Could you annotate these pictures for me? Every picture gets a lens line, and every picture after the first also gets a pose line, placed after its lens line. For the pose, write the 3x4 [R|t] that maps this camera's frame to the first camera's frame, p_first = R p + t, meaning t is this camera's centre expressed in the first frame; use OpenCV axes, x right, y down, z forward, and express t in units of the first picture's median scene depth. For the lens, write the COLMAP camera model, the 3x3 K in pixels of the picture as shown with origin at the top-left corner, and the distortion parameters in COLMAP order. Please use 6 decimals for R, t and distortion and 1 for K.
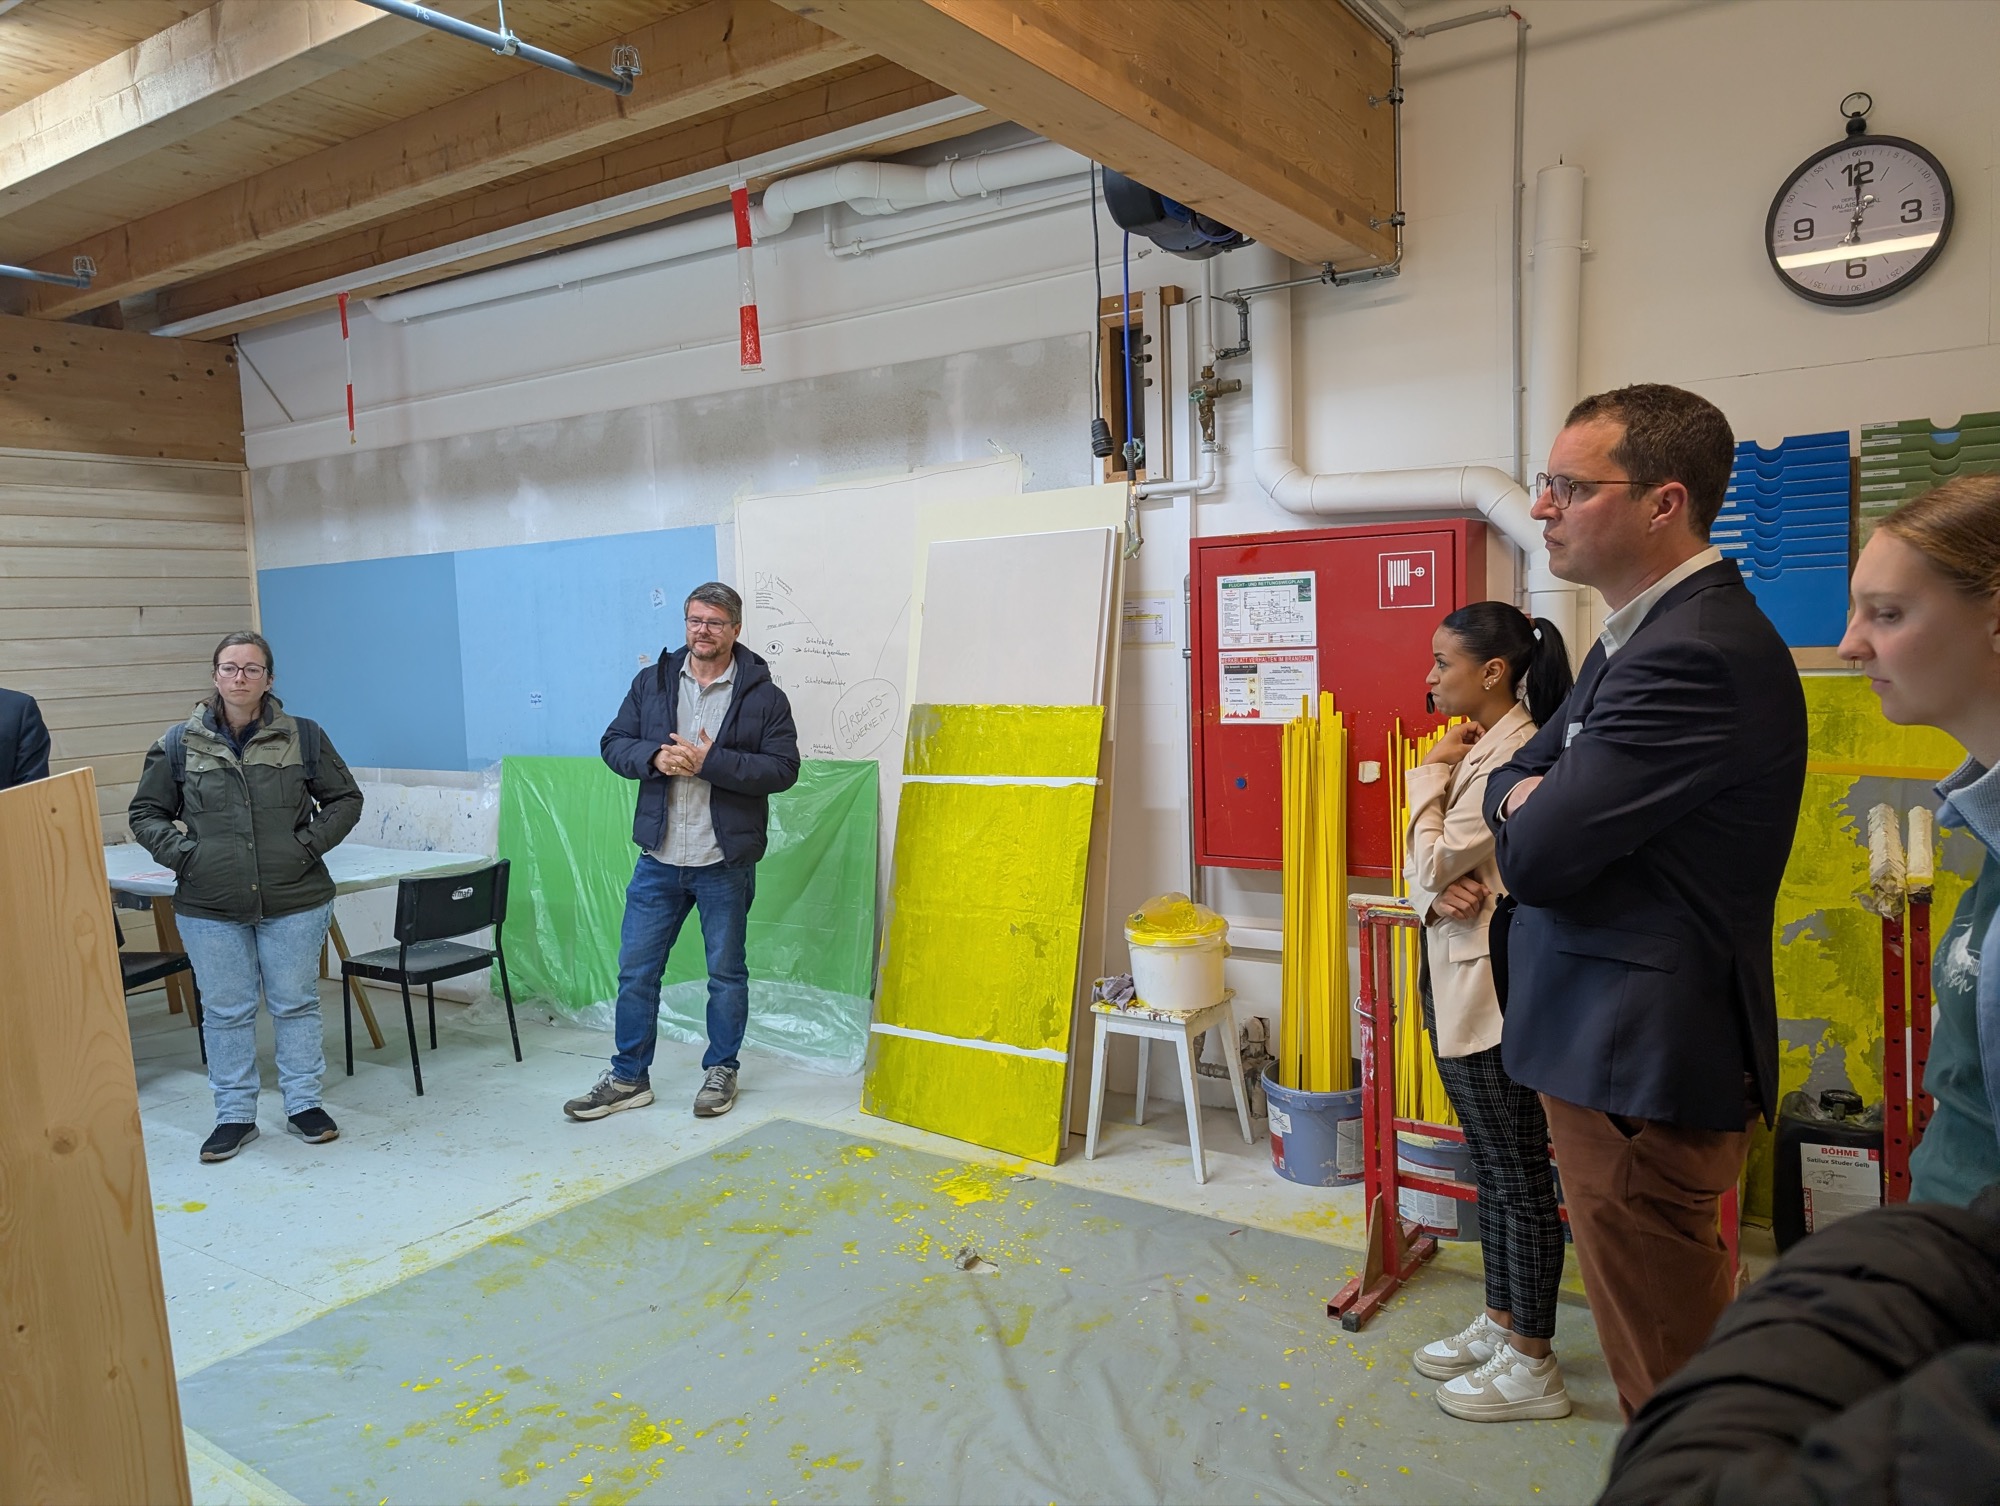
lens RADIAL K [[1428.1, 0, 998.7], [0, 1428.1, 750.2], [0, 0, 1]] dist [0.003100, -0.004409]
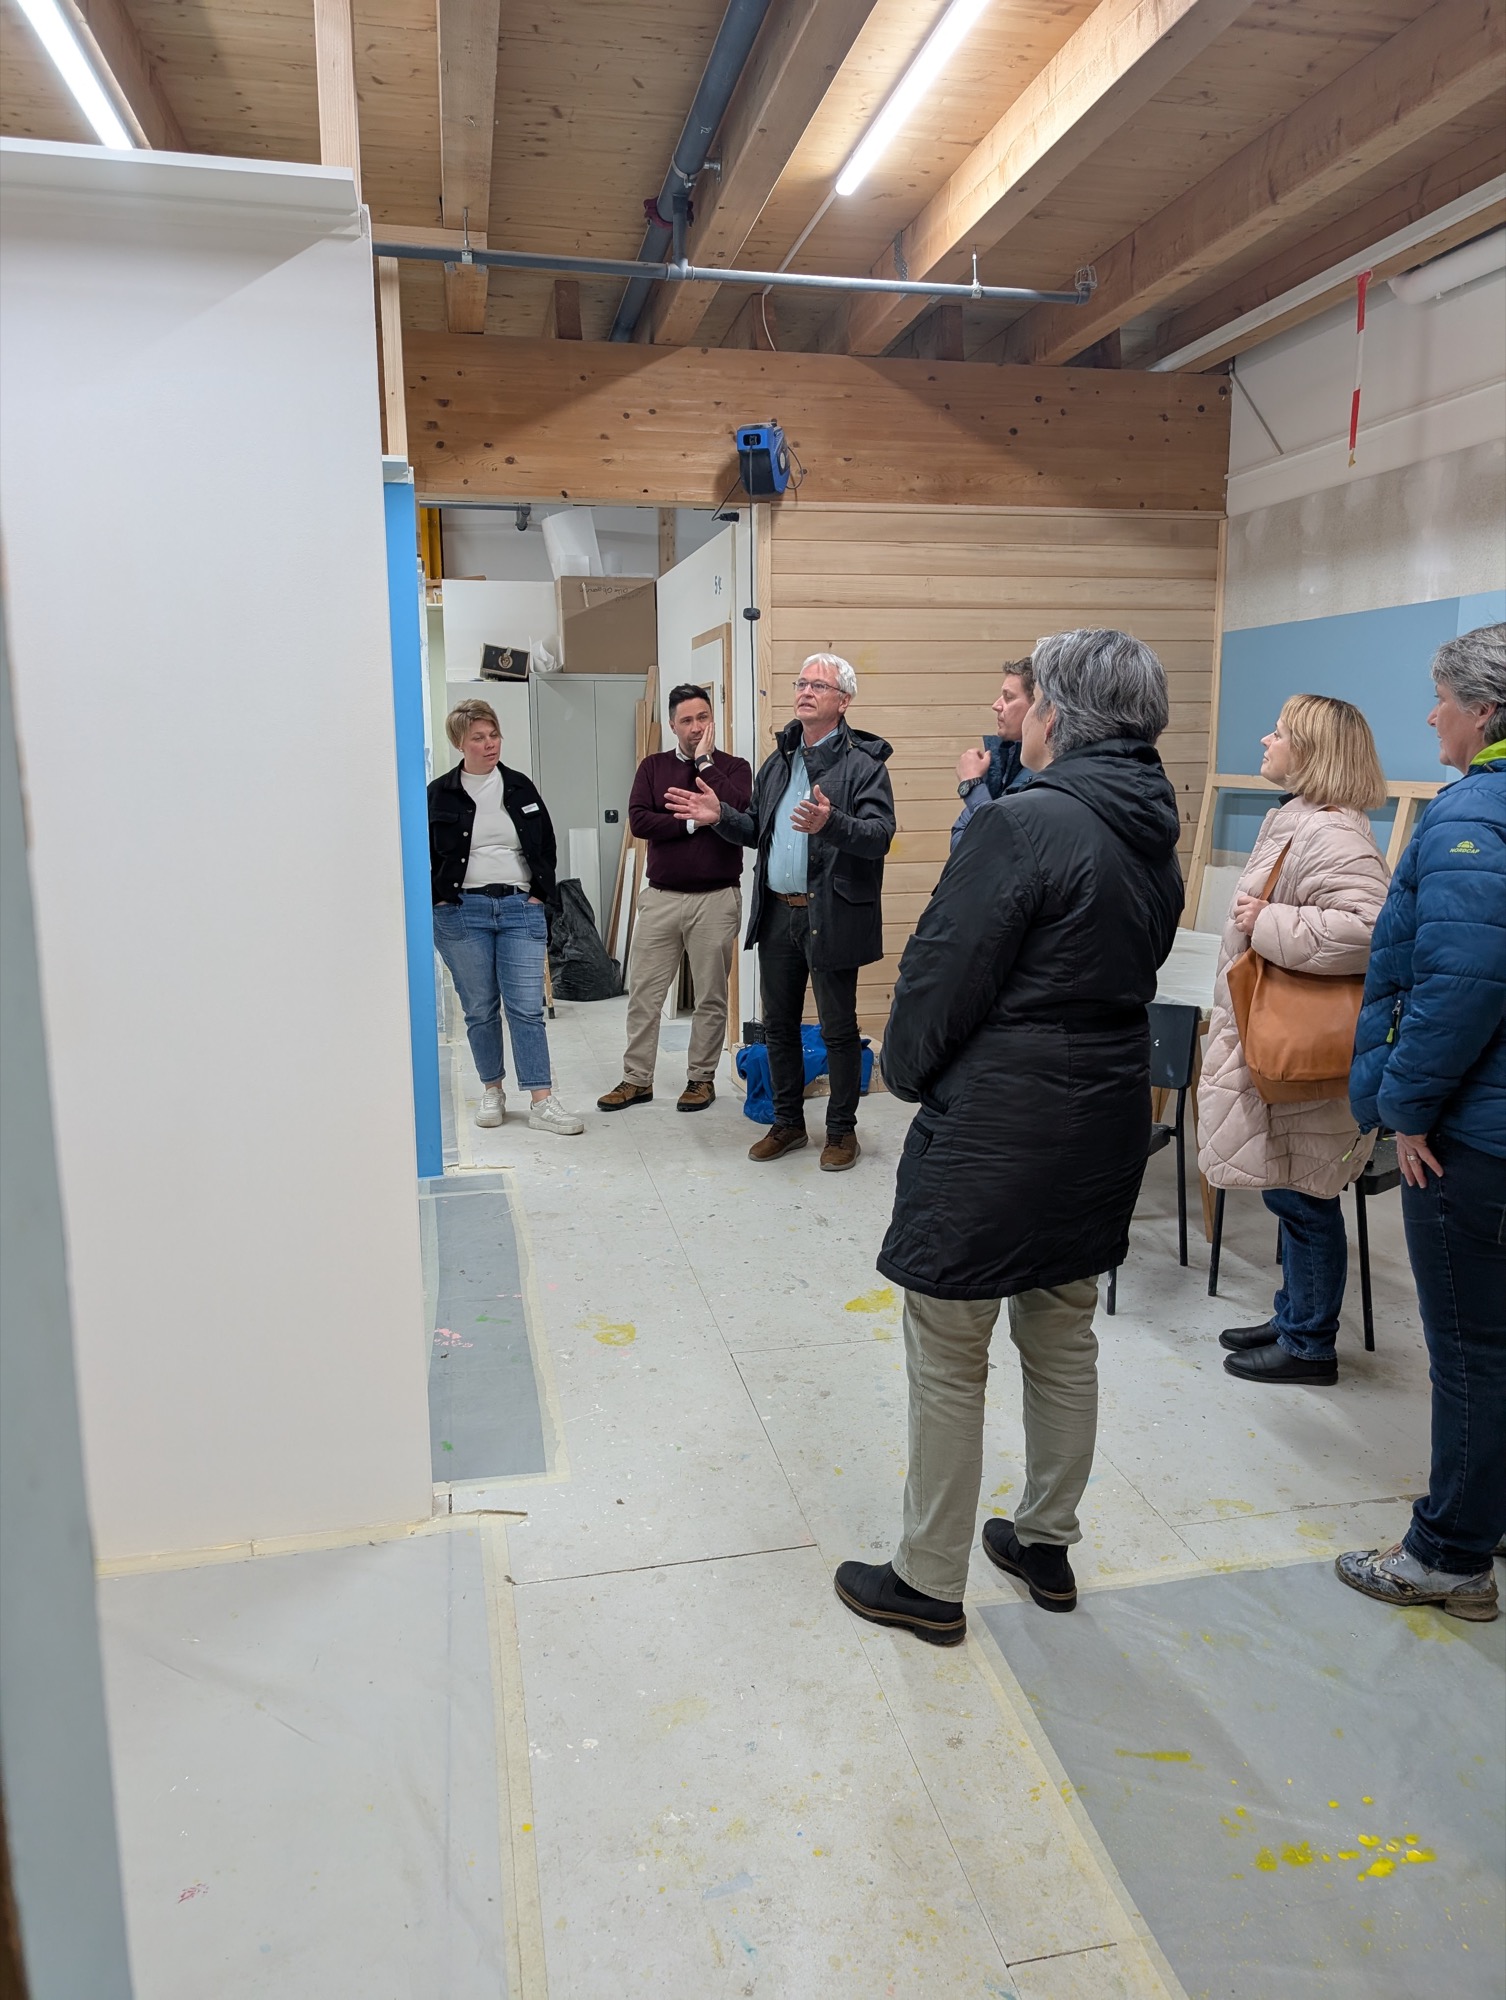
lens RADIAL K [[1428.1, 0, 758.5], [0, 1428.1, 1001.3], [0, 0, 1]] dist [0.003100, -0.004409]
pose [[0.710960, 0.153466, -0.686283, -0.079020], [-0.076393, 0.986977, 0.141568, -0.001035], [0.699071, -0.048222, 0.713425, 0.152763]]
